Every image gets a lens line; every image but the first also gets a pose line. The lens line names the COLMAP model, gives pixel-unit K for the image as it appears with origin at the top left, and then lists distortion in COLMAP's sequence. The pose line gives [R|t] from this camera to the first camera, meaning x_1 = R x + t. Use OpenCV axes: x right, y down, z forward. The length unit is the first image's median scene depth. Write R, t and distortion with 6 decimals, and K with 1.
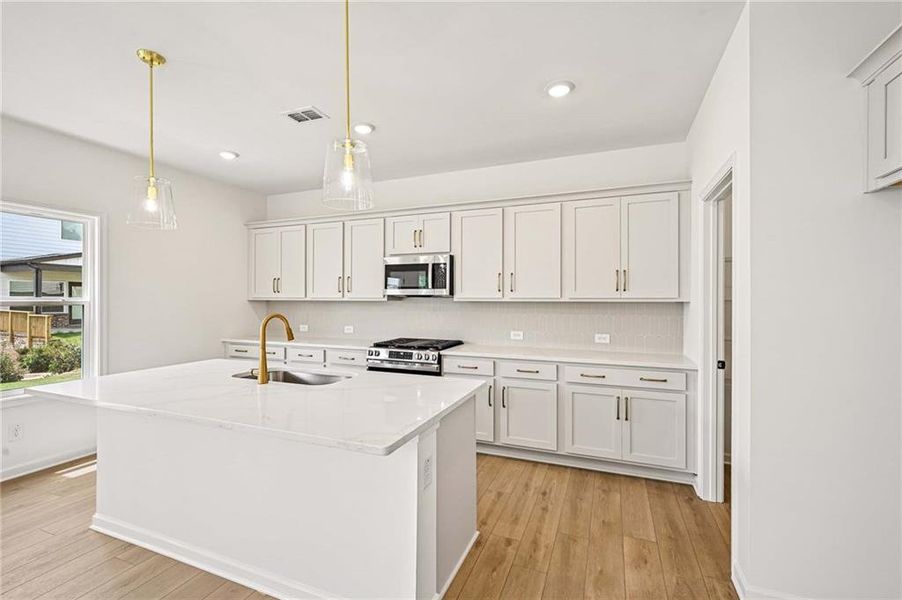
lens RADIAL K [[368.5, 0, 465.0], [0, 368.5, 306.4], [0, 0, 1]] dist [0.001642, 0.000149]
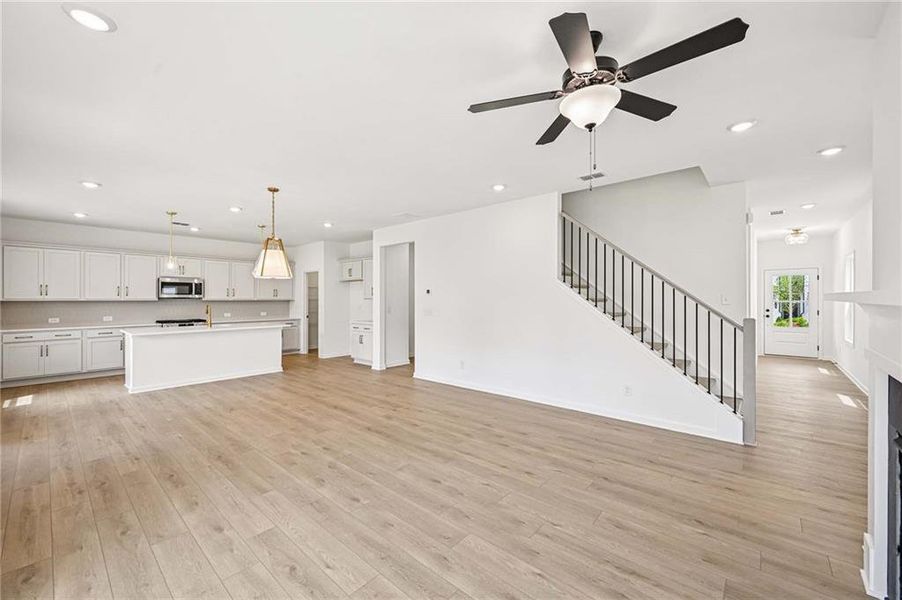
lens RADIAL K [[359.2, 0, 451.2], [0, 359.2, 296.7], [0, 0, 1]] dist [0.002732, 0.002240]
pose [[0.349976, 0.006317, 0.936737, -1.590824], [0.019510, 0.999711, -0.014031, 0.023788], [-0.936555, 0.023187, 0.349752, -1.184276]]
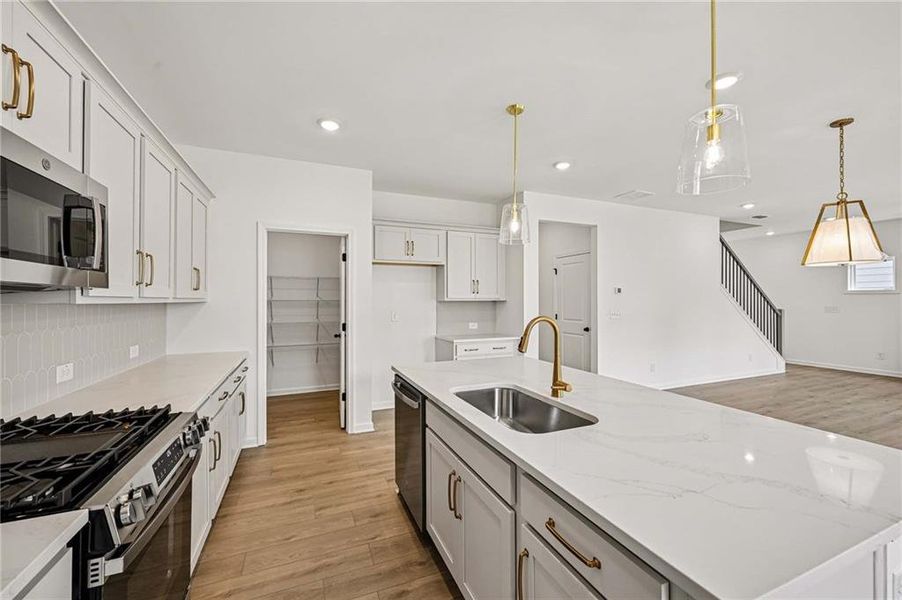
lens RADIAL K [[359.2, 0, 449.9], [0, 359.2, 294.0], [0, 0, 1]] dist [0.002732, 0.002240]
pose [[-0.675124, 0.011948, 0.737607, -0.596989], [0.015081, 0.999883, -0.002393, -0.019281], [-0.737550, 0.009508, -0.675226, 1.015886]]
